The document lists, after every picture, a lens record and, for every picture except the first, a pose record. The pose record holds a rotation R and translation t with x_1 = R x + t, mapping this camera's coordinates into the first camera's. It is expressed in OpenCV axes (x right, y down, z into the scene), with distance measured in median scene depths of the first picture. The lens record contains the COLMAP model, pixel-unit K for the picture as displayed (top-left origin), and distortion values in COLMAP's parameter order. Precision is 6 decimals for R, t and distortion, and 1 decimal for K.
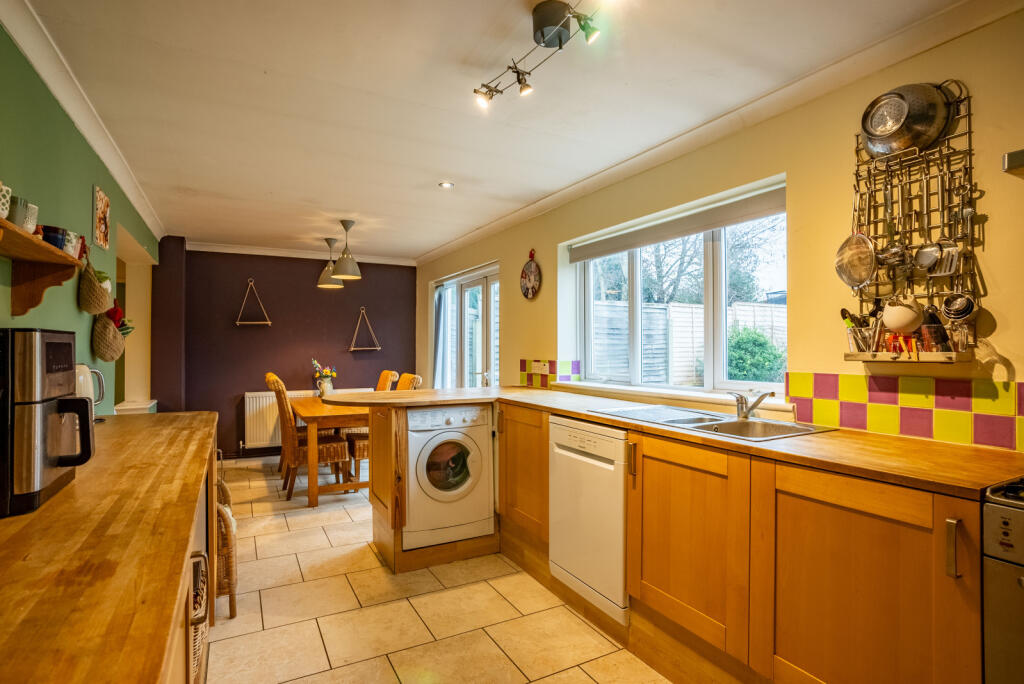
lens RADIAL K [[526.7, 0, 512.0], [0, 526.7, 342.0], [0, 0, 1]] dist [-0.002701, -0.000193]
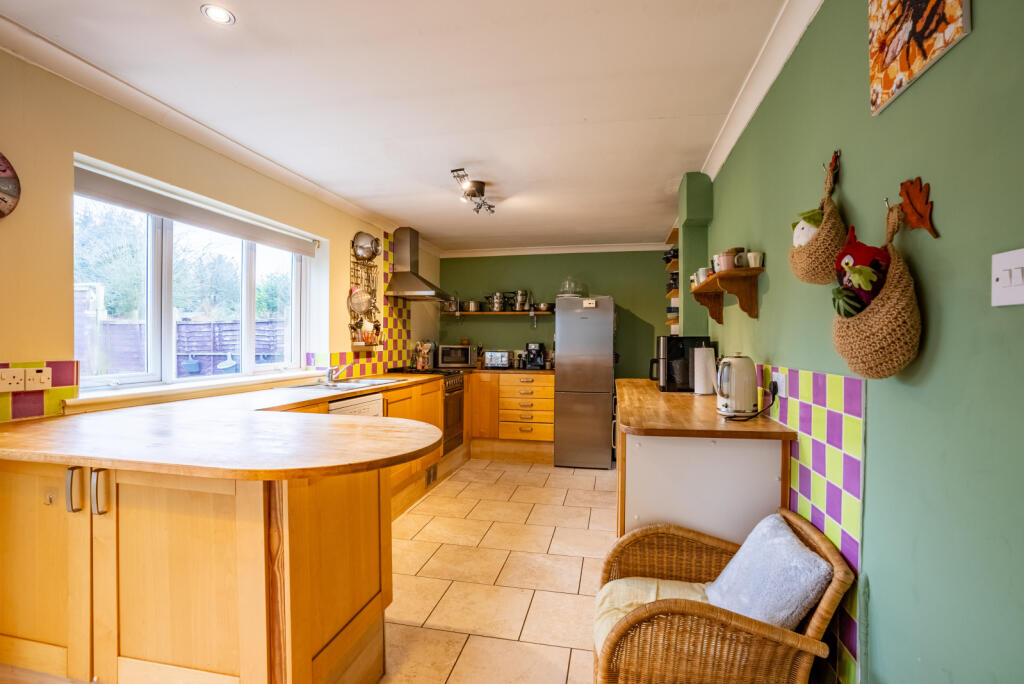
lens RADIAL K [[470.2, 0, 512.0], [0, 470.2, 342.0], [0, 0, 1]] dist [-0.064873, 0.022824]
pose [[-0.760761, -0.004003, 0.649019, -0.899806], [-0.011020, 0.999916, -0.006751, 0.021821], [-0.648938, -0.012288, -0.760742, 1.662370]]
